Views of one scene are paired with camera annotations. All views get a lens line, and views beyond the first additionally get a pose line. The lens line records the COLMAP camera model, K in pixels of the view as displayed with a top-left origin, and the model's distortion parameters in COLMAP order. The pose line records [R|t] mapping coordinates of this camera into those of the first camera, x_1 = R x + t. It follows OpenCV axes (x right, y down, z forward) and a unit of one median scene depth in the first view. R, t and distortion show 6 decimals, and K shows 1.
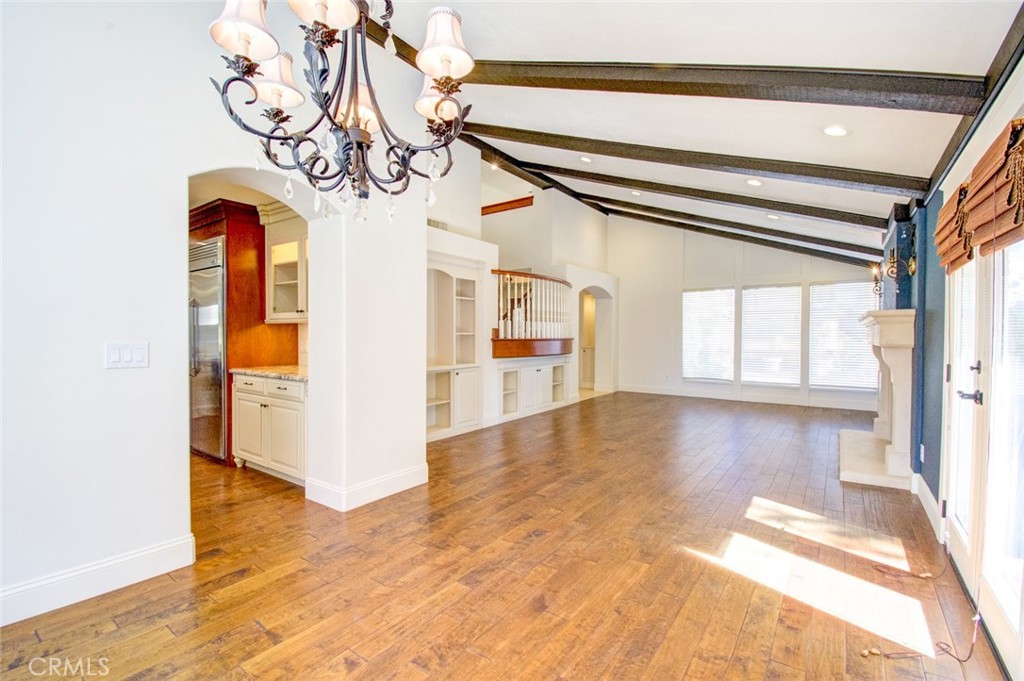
lens RADIAL K [[450.4, 0, 517.0], [0, 450.4, 342.4], [0, 0, 1]] dist [0.001624, -0.013528]
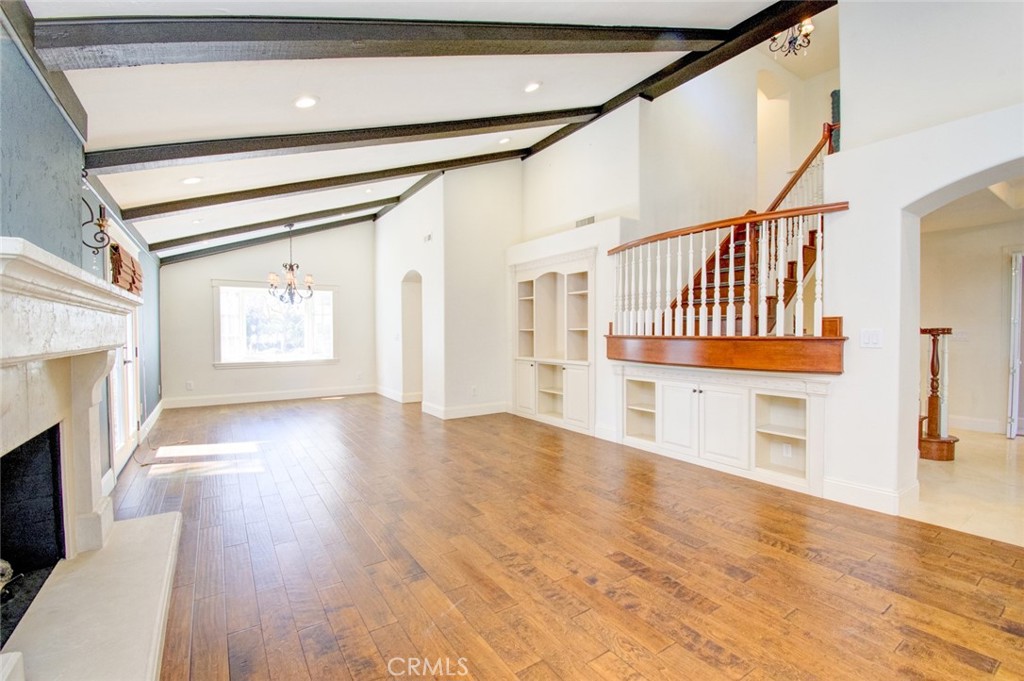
lens RADIAL K [[450.4, 0, 517.0], [0, 450.4, 342.4], [0, 0, 1]] dist [0.001624, -0.013528]
pose [[-0.347043, 0.024020, -0.937542, 0.769672], [-0.015907, 0.999377, 0.031492, -0.018164], [0.937714, 0.025843, -0.346445, 1.124234]]
